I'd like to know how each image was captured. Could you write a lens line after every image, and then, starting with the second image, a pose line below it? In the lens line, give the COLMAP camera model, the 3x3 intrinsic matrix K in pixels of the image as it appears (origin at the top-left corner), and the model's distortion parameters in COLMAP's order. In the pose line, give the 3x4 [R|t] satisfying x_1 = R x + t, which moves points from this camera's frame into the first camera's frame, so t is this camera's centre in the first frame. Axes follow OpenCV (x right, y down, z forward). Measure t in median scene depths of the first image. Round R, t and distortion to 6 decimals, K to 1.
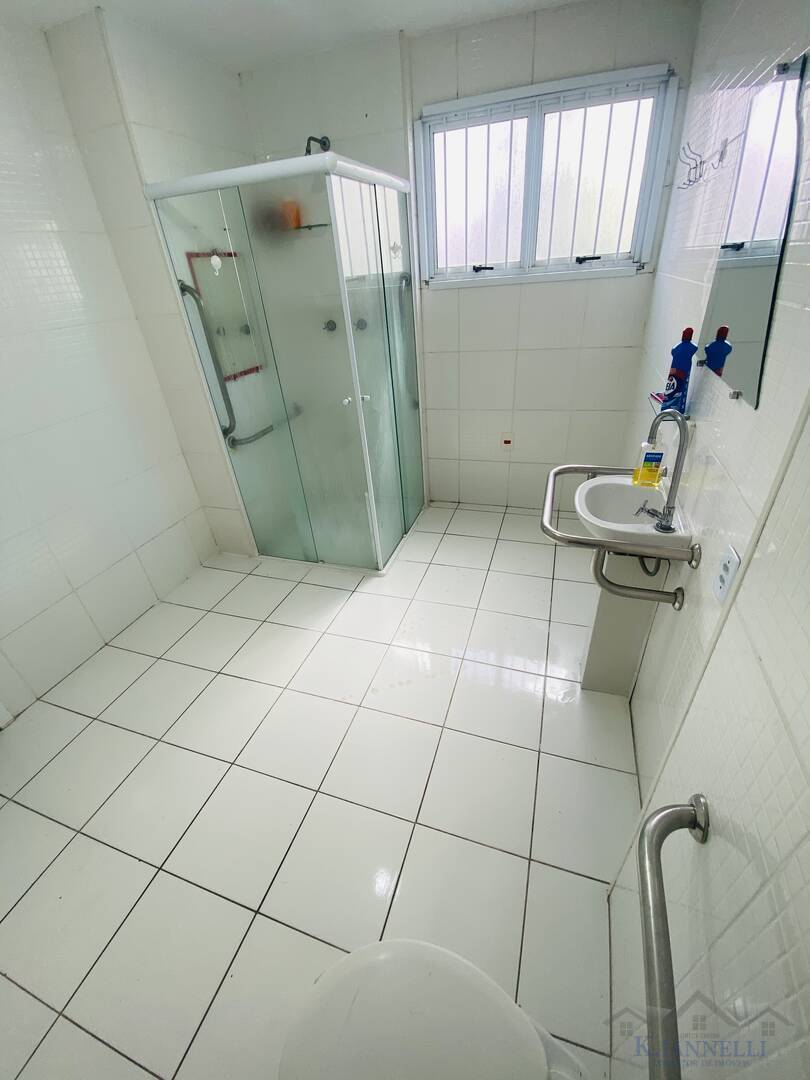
lens RADIAL K [[440.4, 0, 407.7], [0, 440.4, 541.0], [0, 0, 1]] dist [0.003226, -0.006140]
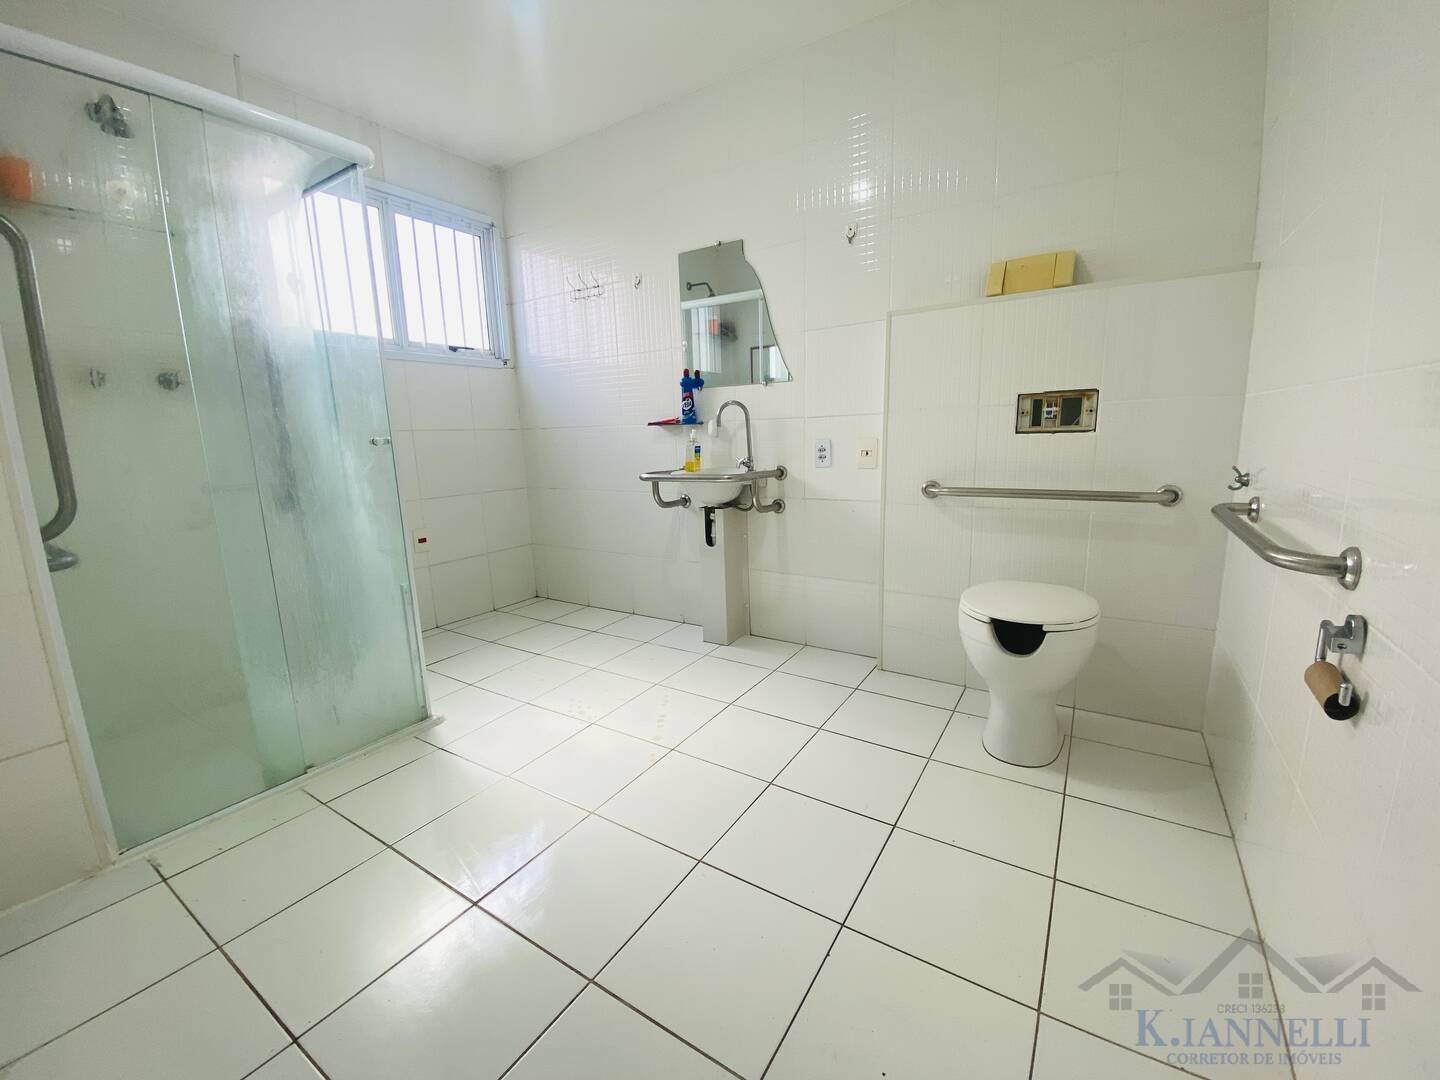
lens RADIAL K [[587.2, 0, 717.6], [0, 587.2, 546.9], [0, 0, 1]] dist [0.003226, -0.006140]
pose [[0.245909, -0.119086, 0.961950, -0.828658], [0.514672, 0.857009, -0.025474, 0.105785], [-0.821366, 0.501353, 0.272036, 0.360679]]
